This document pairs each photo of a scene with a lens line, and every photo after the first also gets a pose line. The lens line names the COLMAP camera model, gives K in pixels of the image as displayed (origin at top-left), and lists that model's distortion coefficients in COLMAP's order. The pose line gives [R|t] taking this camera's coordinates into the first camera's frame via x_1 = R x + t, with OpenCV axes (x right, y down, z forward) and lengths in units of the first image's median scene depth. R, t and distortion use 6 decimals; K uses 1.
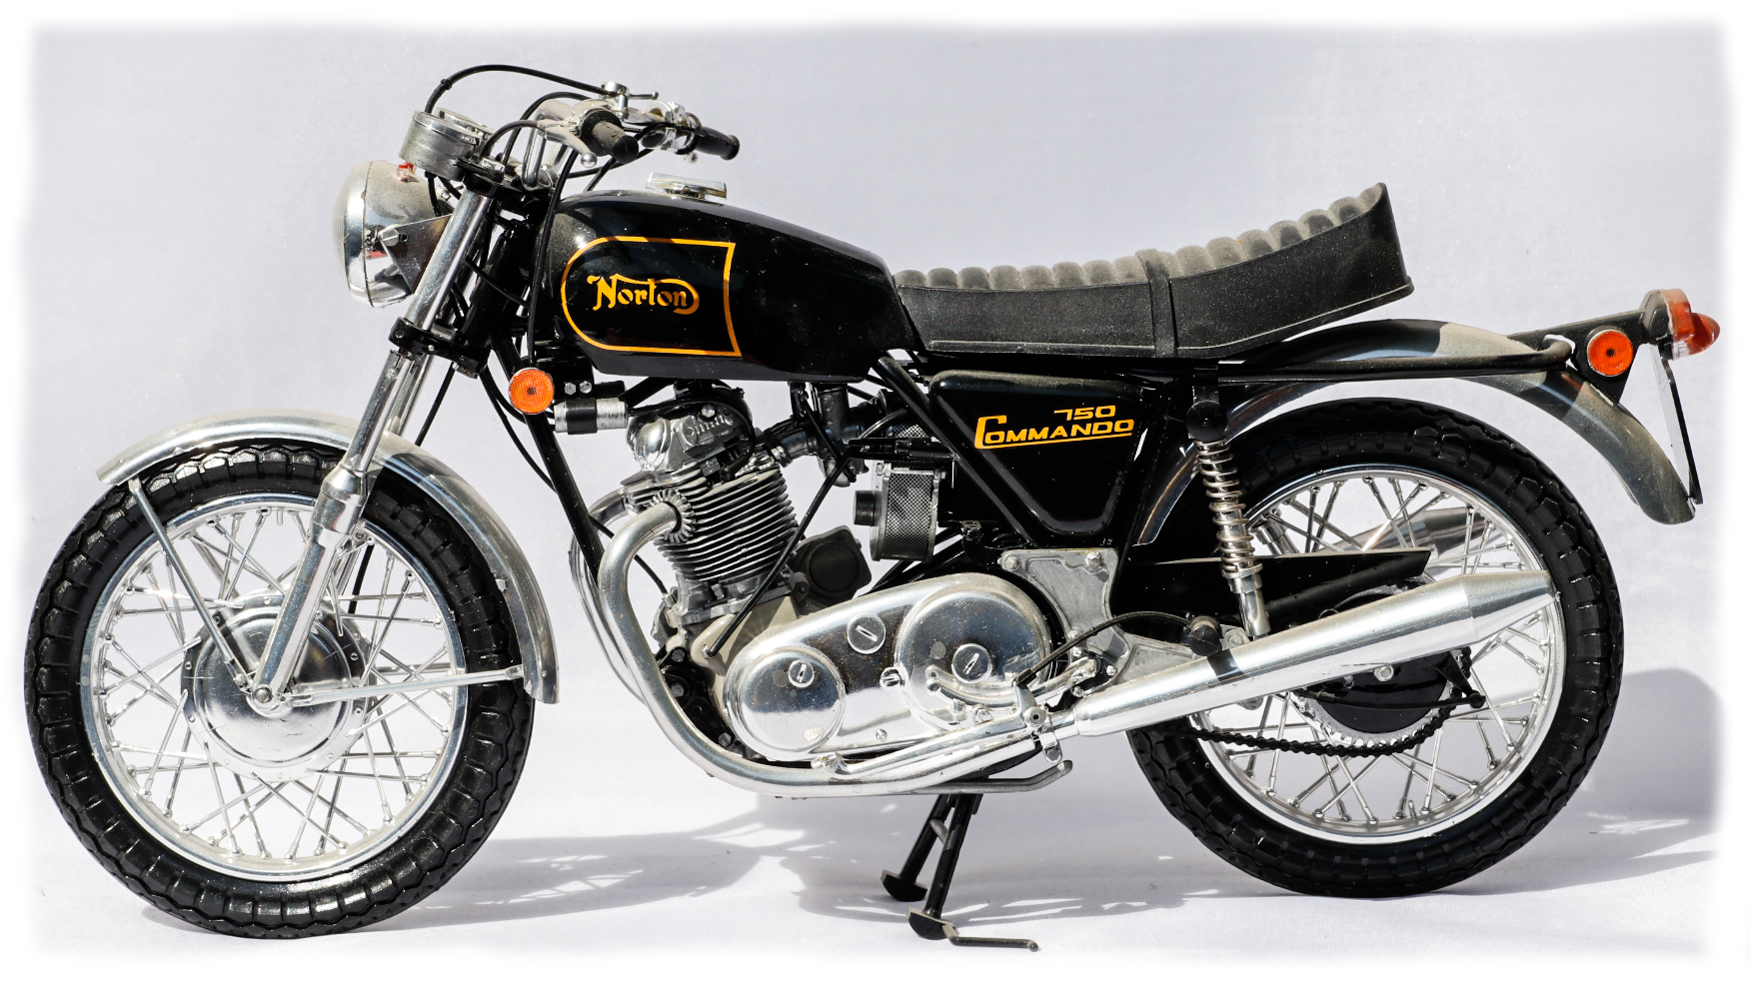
lens RADIAL K [[8168.6, 0, 875.0], [0, 8168.6, 492.5], [0, 0, 1]] dist [-0.598984, -1.197370]
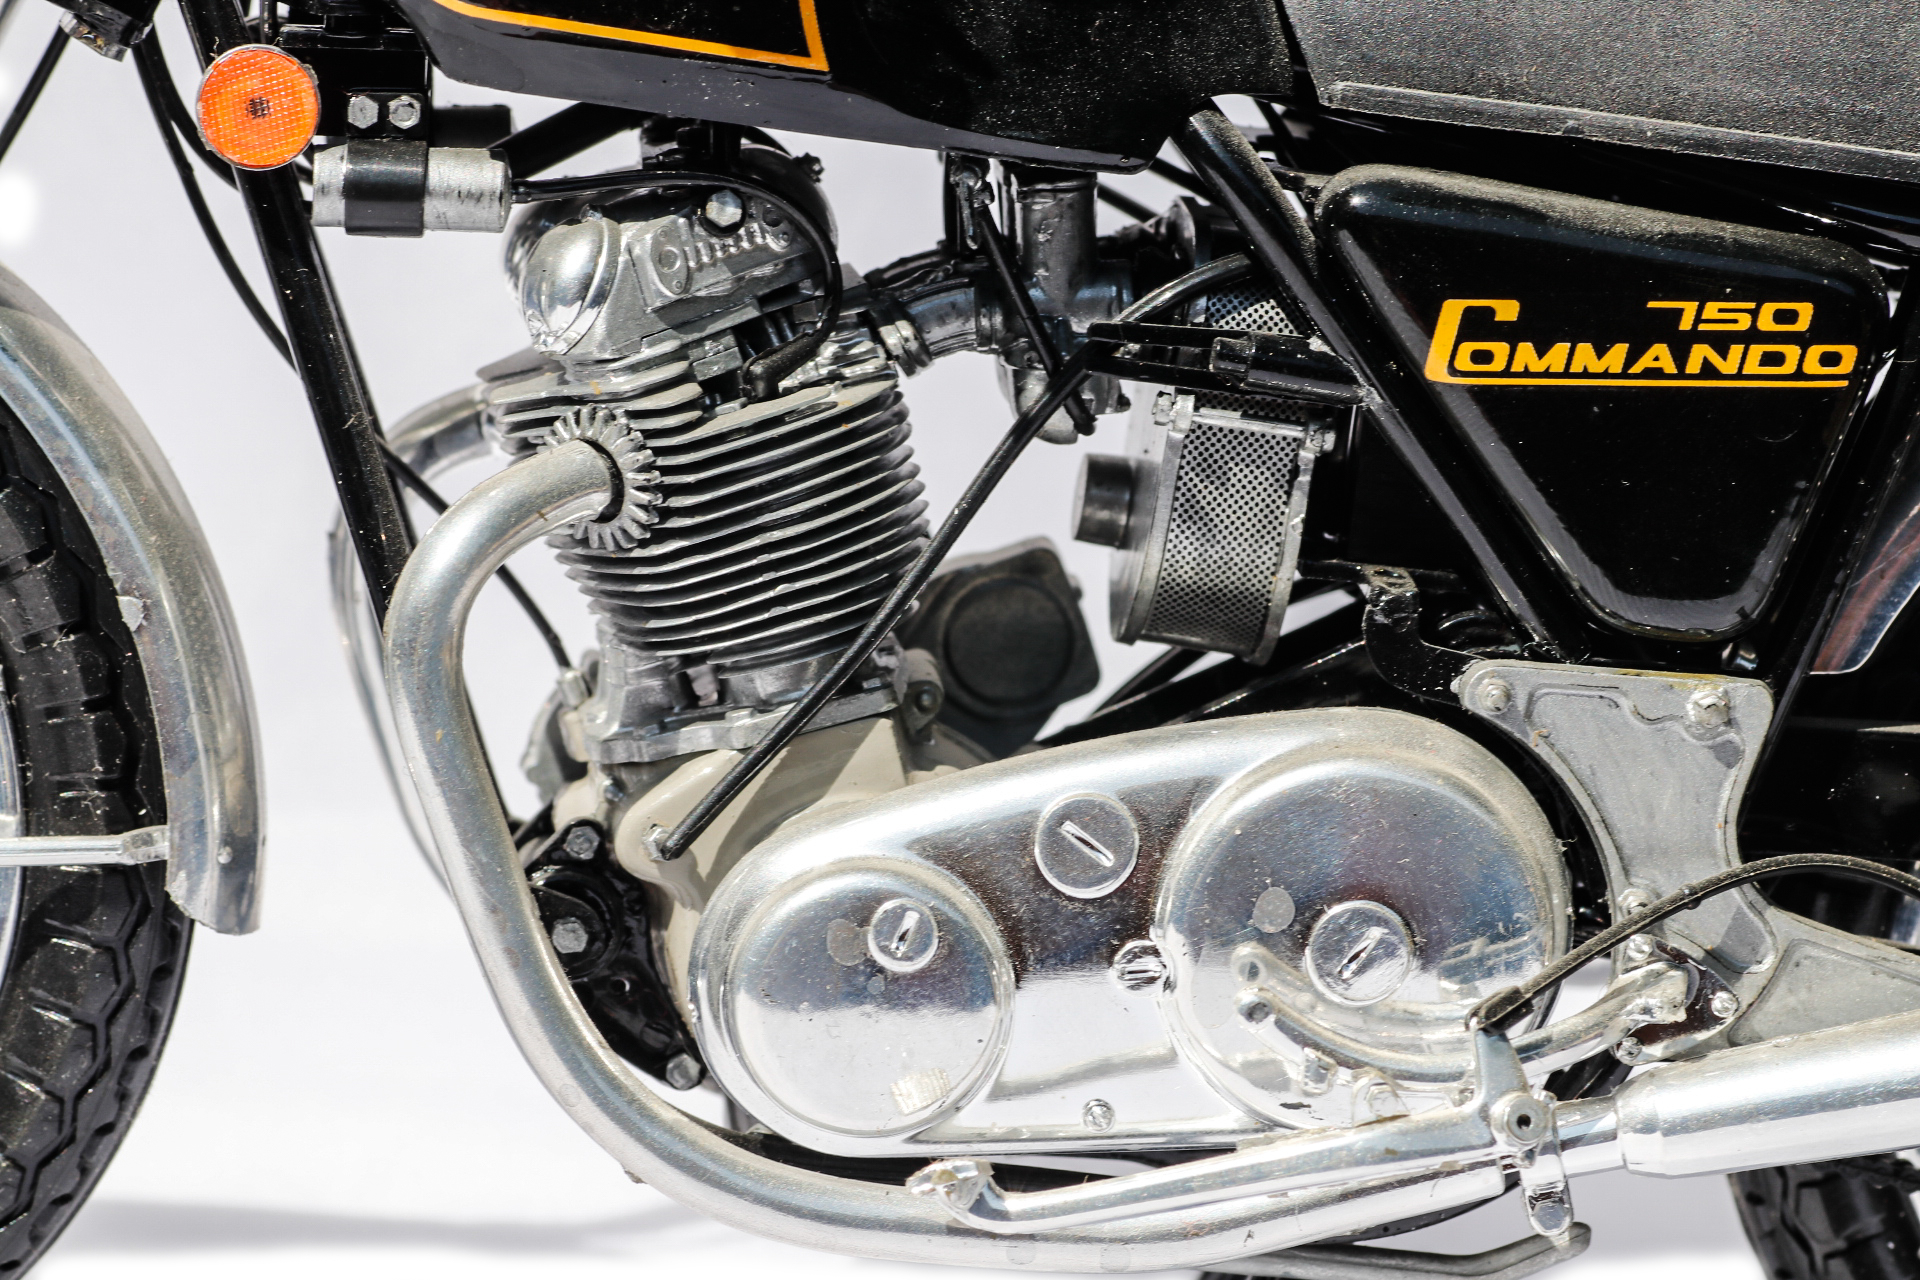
lens RADIAL K [[8204.0, 0, 961.3], [0, 8204.0, 637.5], [0, 0, 1]] dist [0.145291, -0.449312]
pose [[0.994933, 0.099181, 0.016466, -0.013860], [-0.099828, 0.994002, 0.044649, -0.008327], [-0.011939, -0.046067, 0.998867, 0.622309]]
